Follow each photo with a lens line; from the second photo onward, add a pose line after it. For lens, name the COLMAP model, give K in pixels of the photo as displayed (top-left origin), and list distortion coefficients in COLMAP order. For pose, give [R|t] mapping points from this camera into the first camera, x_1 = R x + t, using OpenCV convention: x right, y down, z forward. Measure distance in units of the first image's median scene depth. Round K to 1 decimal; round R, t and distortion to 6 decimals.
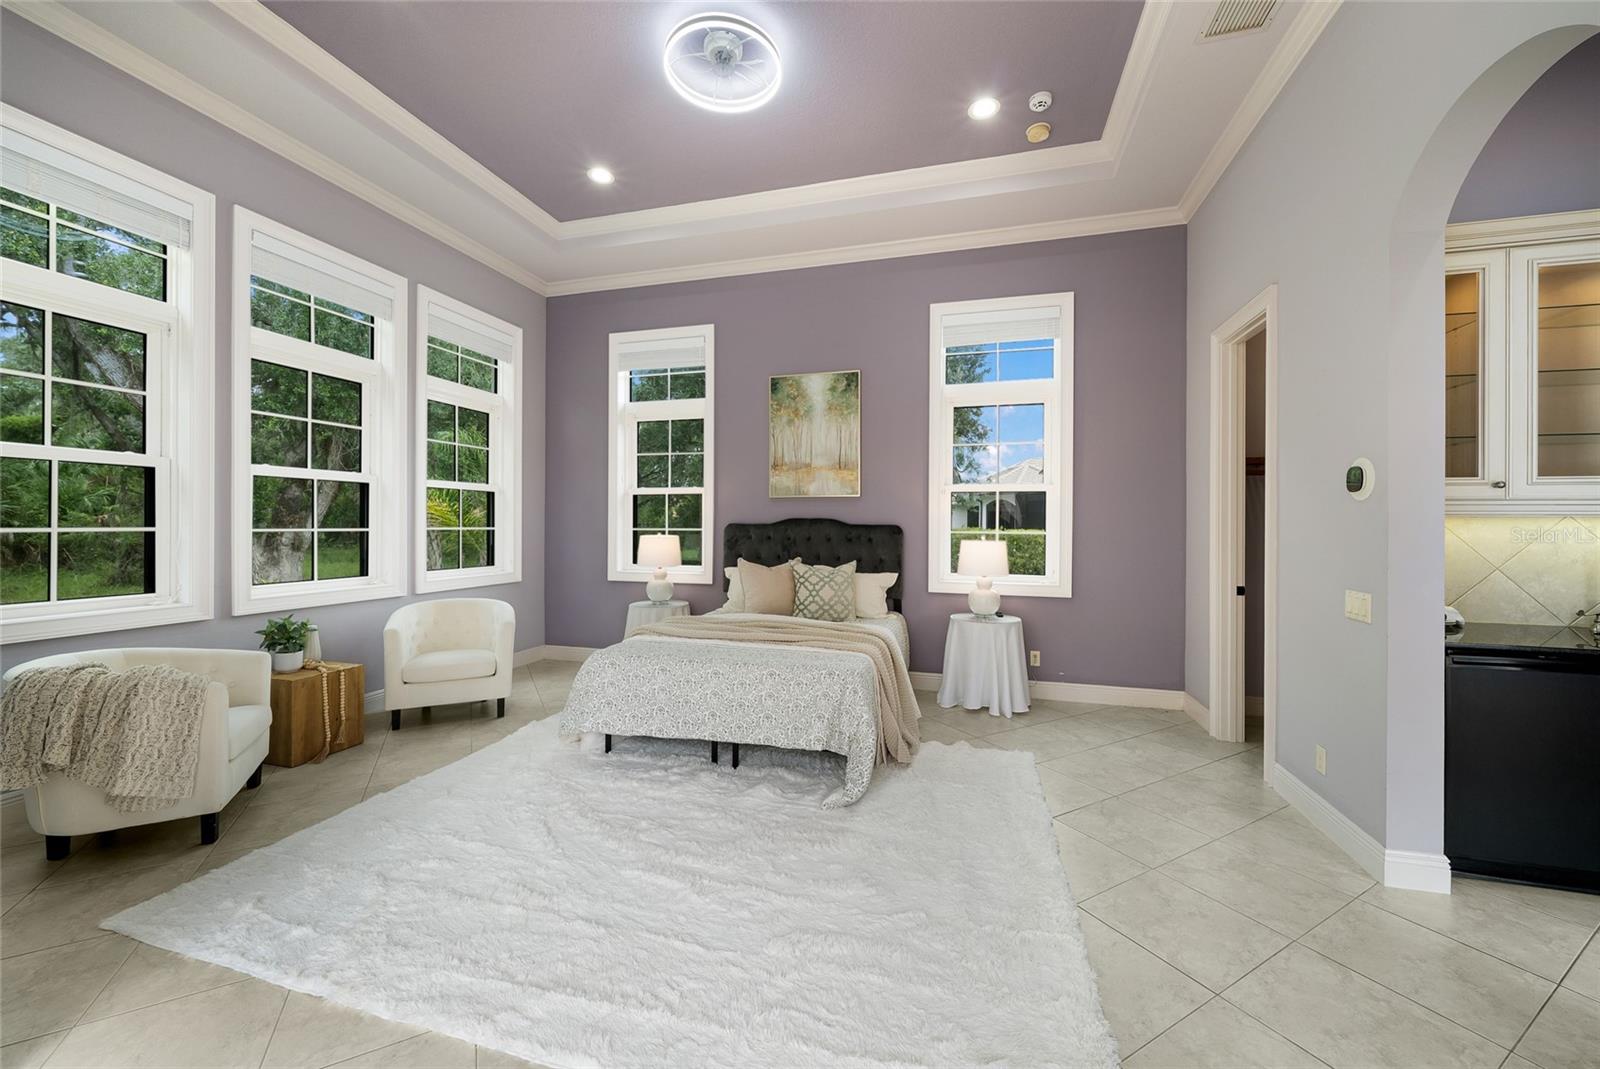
lens RADIAL K [[586.4, 0, 802.5], [0, 586.4, 531.4], [0, 0, 1]] dist [-0.000479, -0.000021]
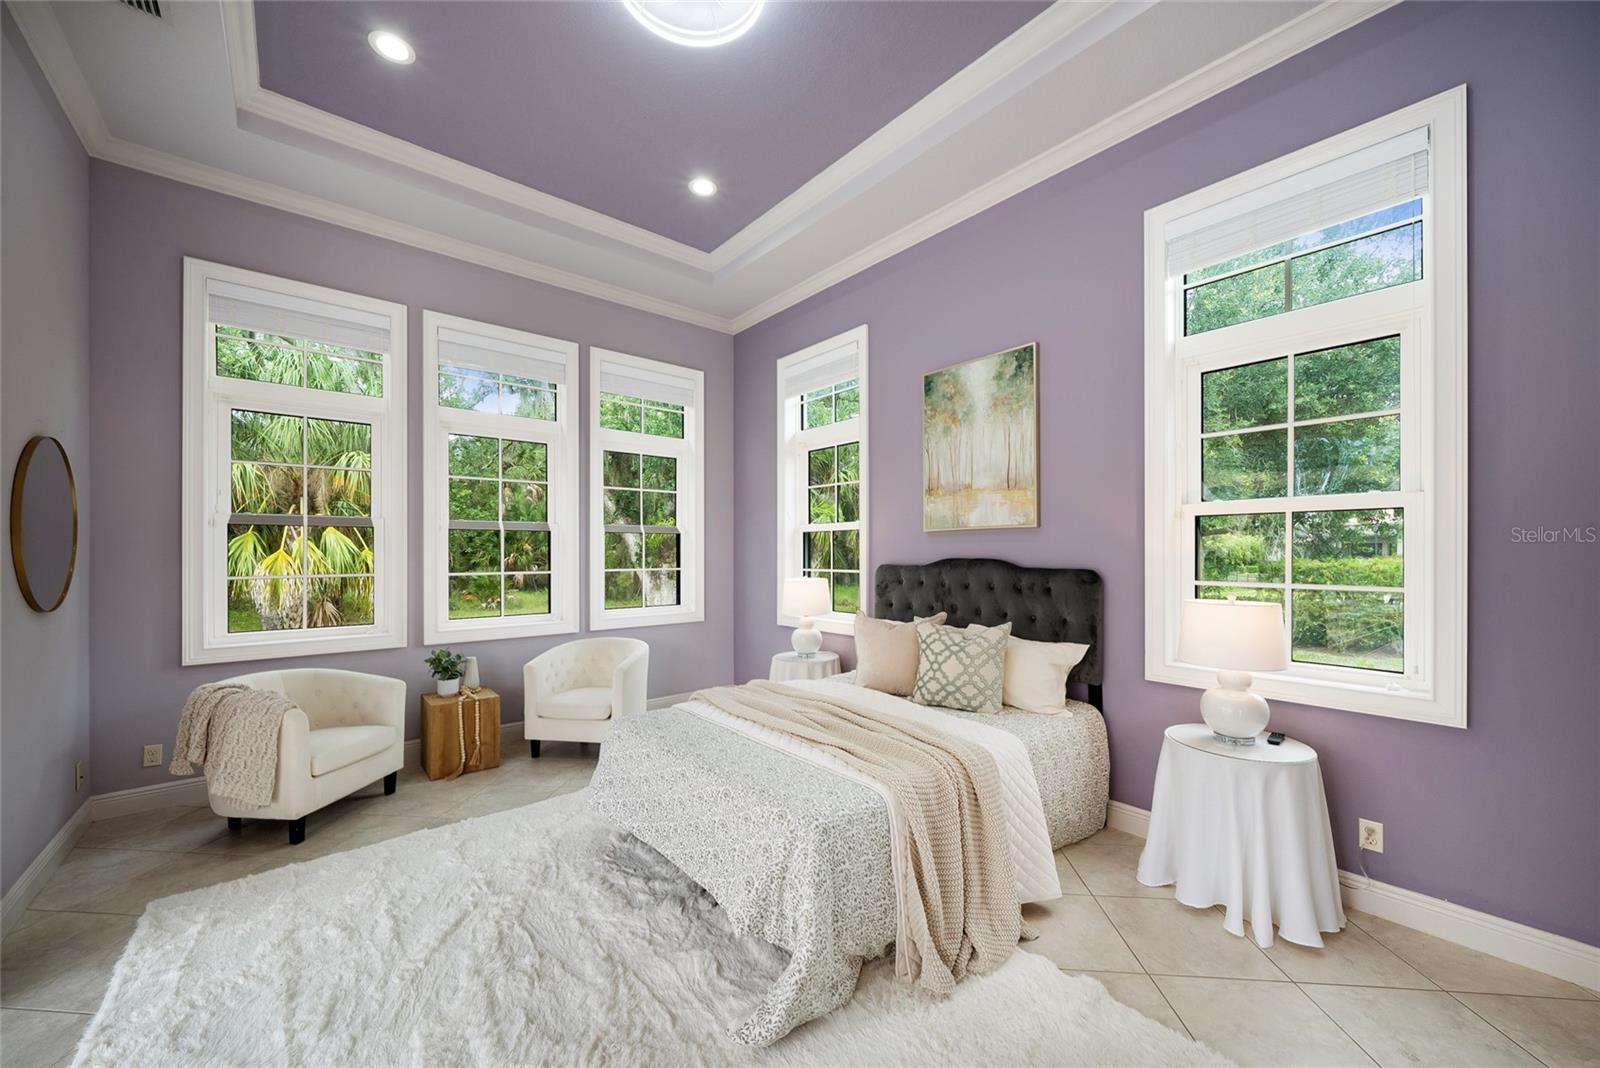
lens RADIAL K [[587.3, 0, 799.7], [0, 587.3, 555.4], [0, 0, 1]] dist [-0.001851, -0.000123]
pose [[0.833084, -0.006027, -0.553114, 0.266821], [0.001431, 0.999961, -0.008741, -0.022382], [0.553145, 0.006490, 0.833060, 0.302058]]
